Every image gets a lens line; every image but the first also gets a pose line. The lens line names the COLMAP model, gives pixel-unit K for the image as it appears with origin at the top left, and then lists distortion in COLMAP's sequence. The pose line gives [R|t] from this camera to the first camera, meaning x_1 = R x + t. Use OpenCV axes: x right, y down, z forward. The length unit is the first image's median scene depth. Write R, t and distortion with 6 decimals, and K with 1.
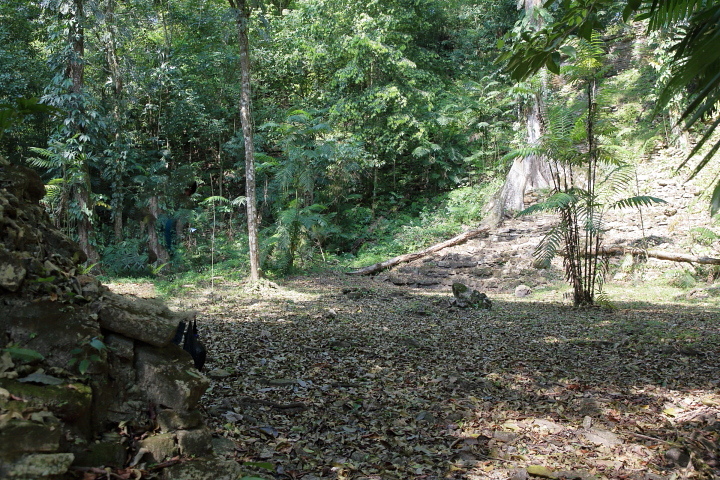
lens RADIAL K [[724.6, 0, 360.3], [0, 724.6, 239.1], [0, 0, 1]] dist [-0.011708, 0.000000]
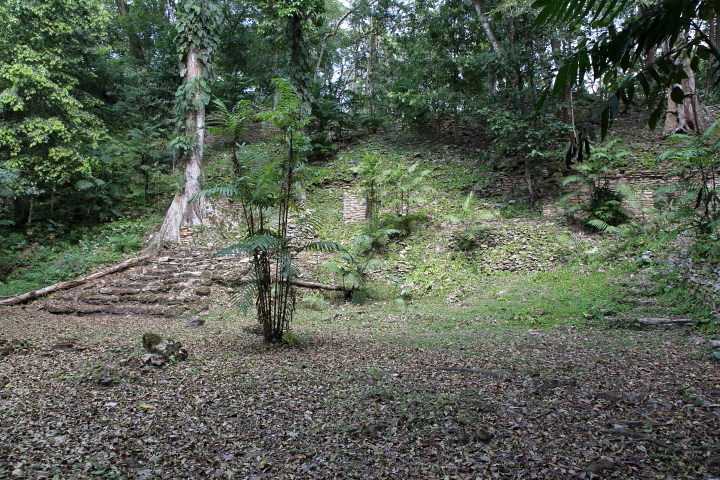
lens RADIAL K [[494.2, 0, 361.0], [0, 494.2, 235.2], [0, 0, 1]] dist [0.001092, 0.003454]
pose [[0.814211, 0.047105, 0.578655, -0.003262], [-0.018878, 0.998324, -0.054704, -0.012684], [-0.580262, 0.033617, 0.813735, 0.162096]]
